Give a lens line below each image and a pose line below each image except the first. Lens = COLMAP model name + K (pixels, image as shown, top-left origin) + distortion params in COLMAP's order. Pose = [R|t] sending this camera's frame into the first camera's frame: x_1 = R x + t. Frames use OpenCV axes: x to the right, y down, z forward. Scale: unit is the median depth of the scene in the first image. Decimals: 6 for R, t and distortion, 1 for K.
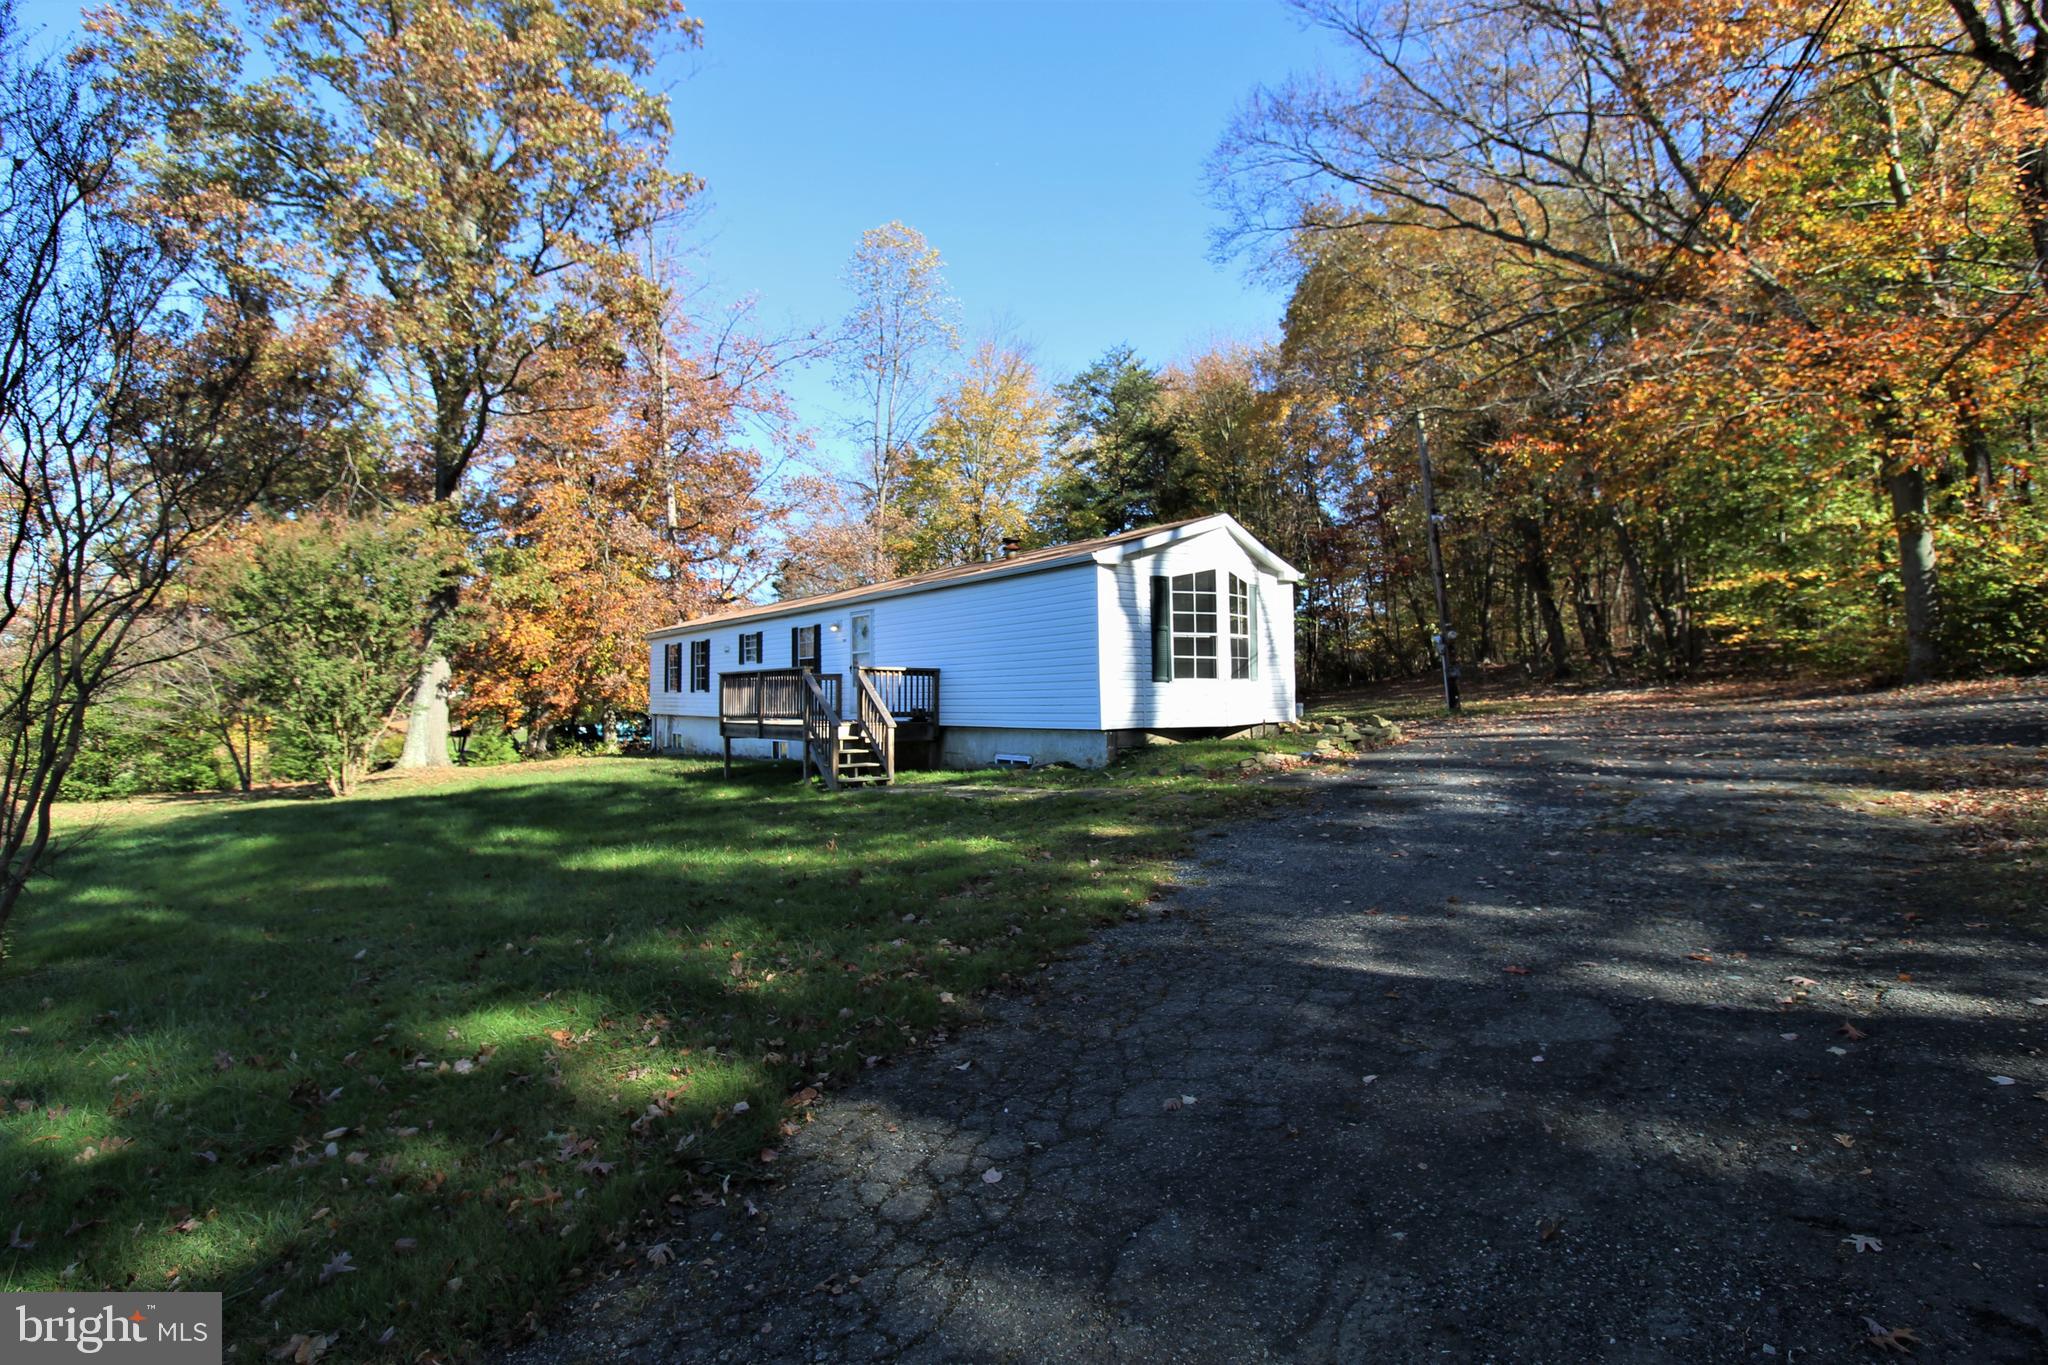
lens RADIAL K [[988.1, 0, 1018.7], [0, 988.1, 661.5], [0, 0, 1]] dist [0.001306, -0.015321]
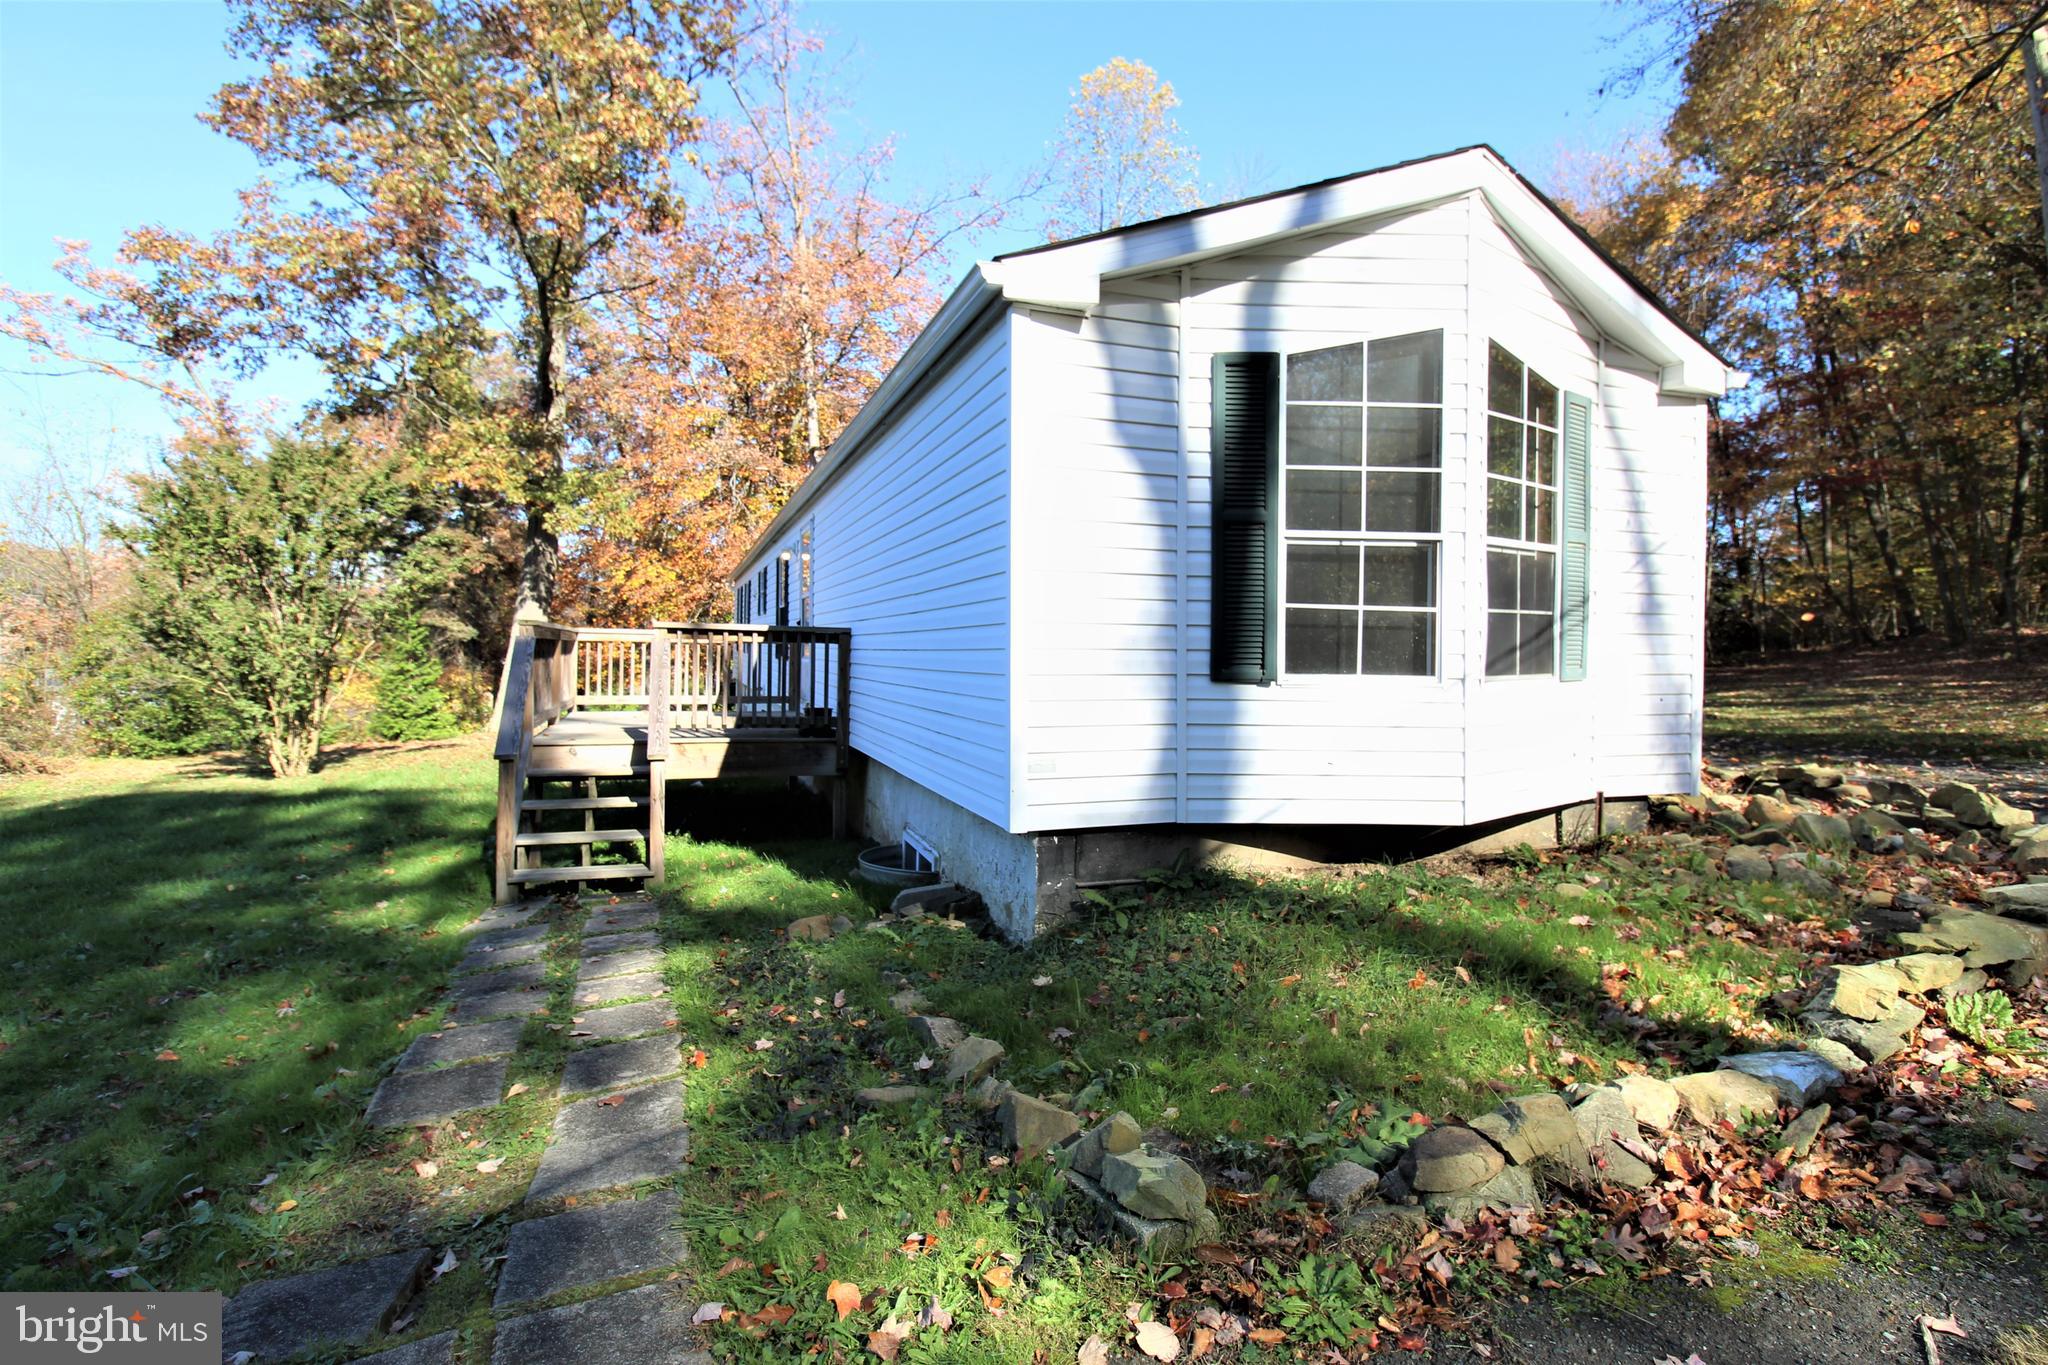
lens RADIAL K [[988.1, 0, 1018.7], [0, 988.1, 661.5], [0, 0, 1]] dist [0.001306, -0.015321]
pose [[0.953379, 0.025504, -0.300696, 0.160124], [-0.010878, 0.998679, 0.050215, -0.001964], [0.301579, -0.044603, 0.952397, 0.623956]]
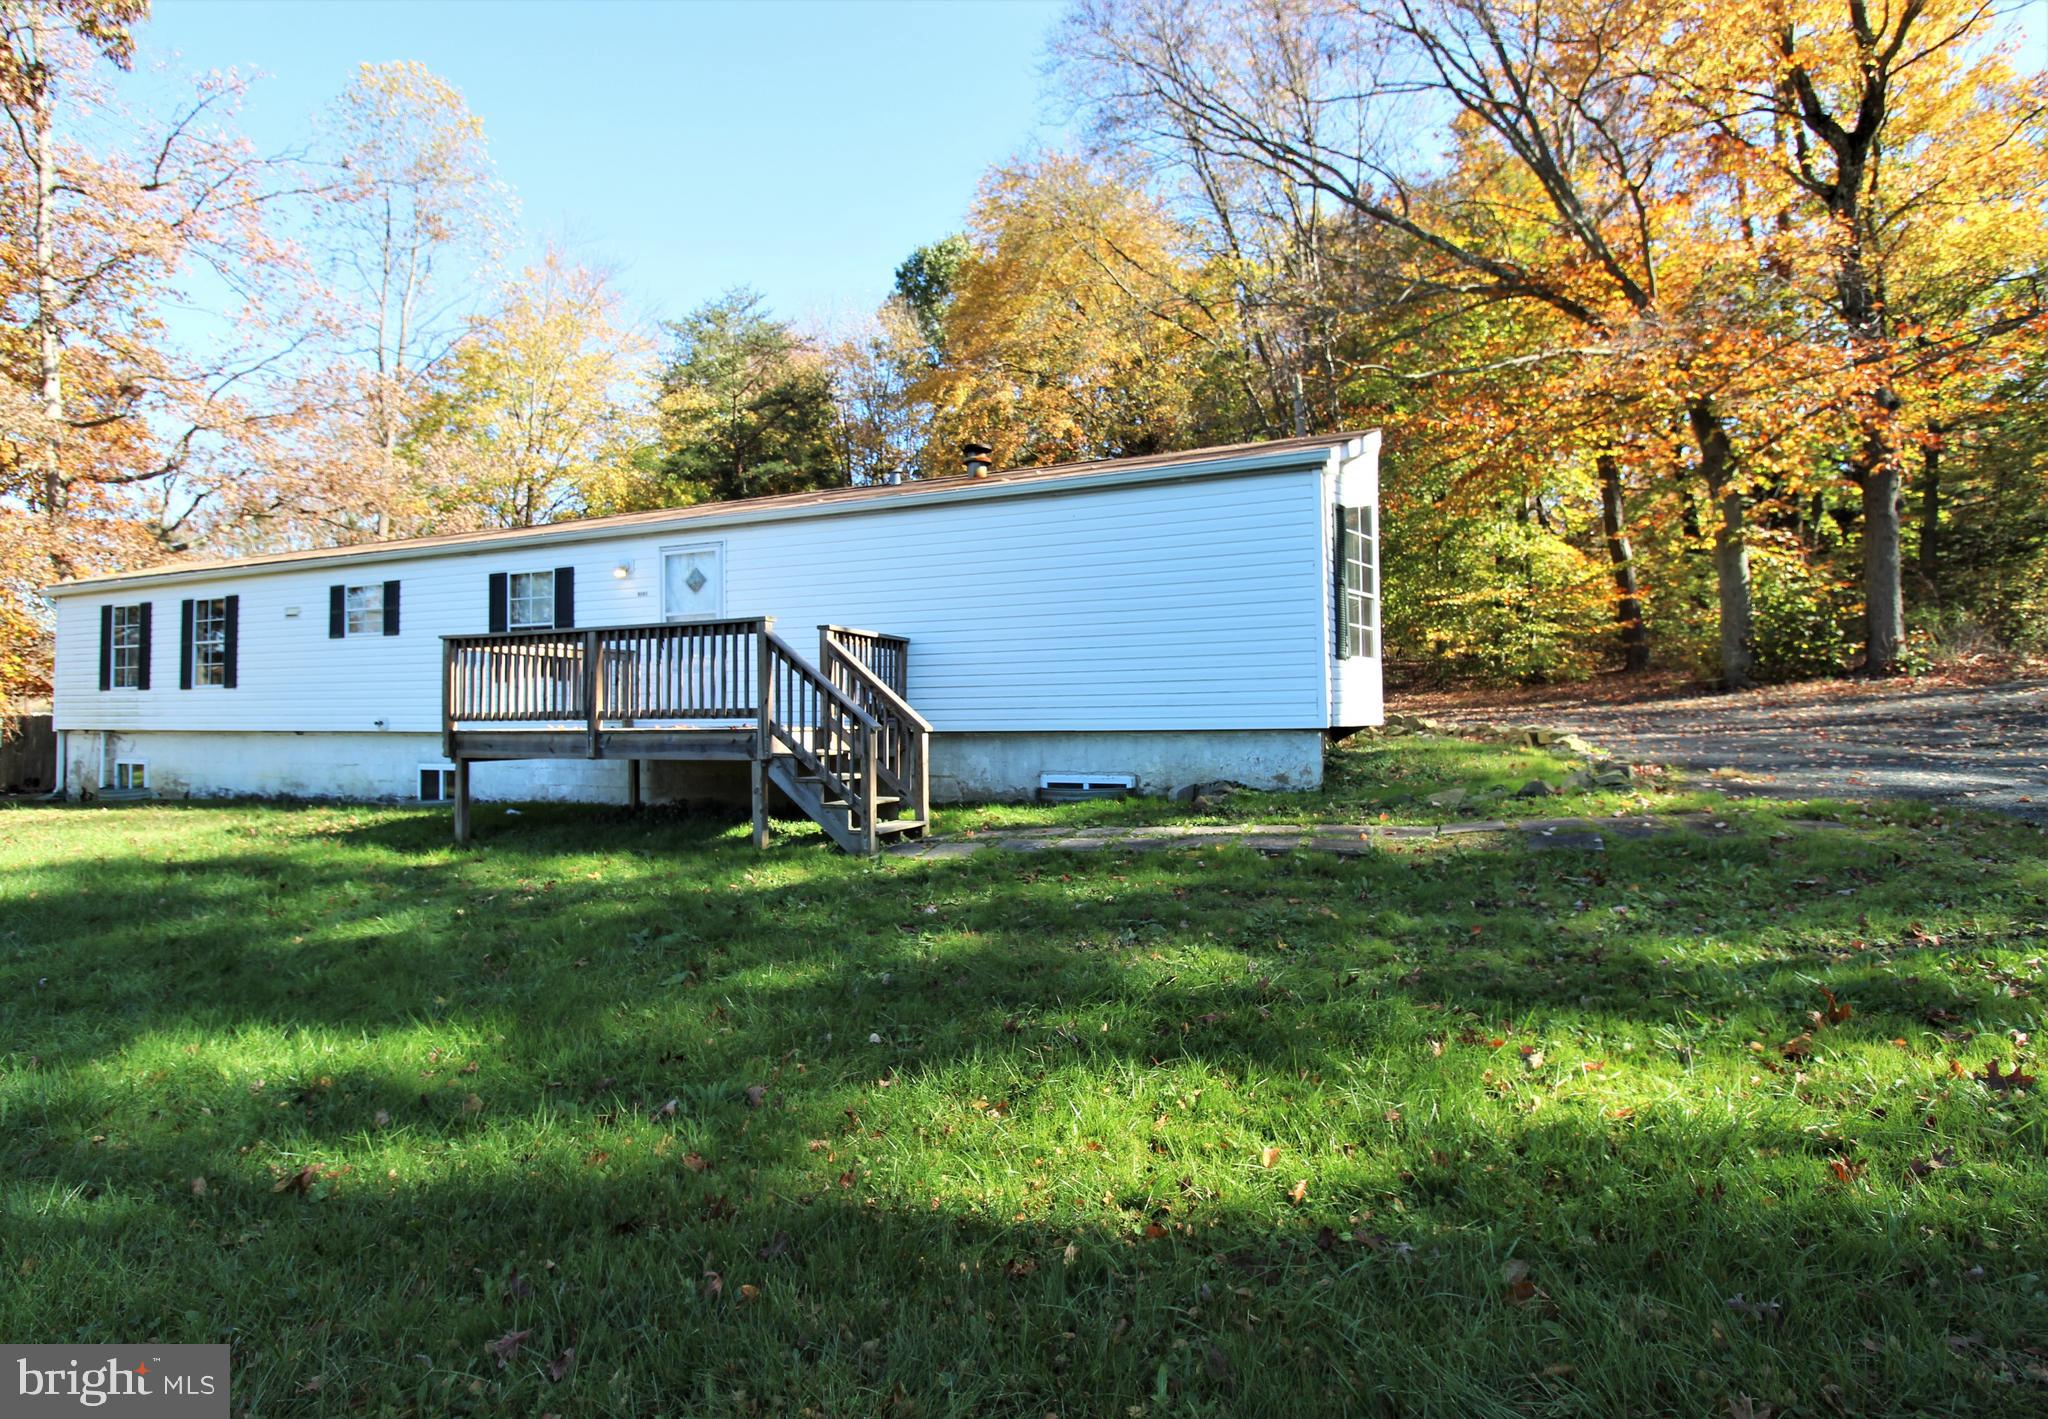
lens RADIAL K [[1014.8, 0, 1024.4], [0, 1014.8, 685.7], [0, 0, 1]] dist [-0.014010, -0.000444]
pose [[0.867202, 0.015764, 0.497706, -0.364329], [-0.017044, 0.999853, -0.001970, 0.040579], [-0.497664, -0.006775, 0.867343, 0.467557]]
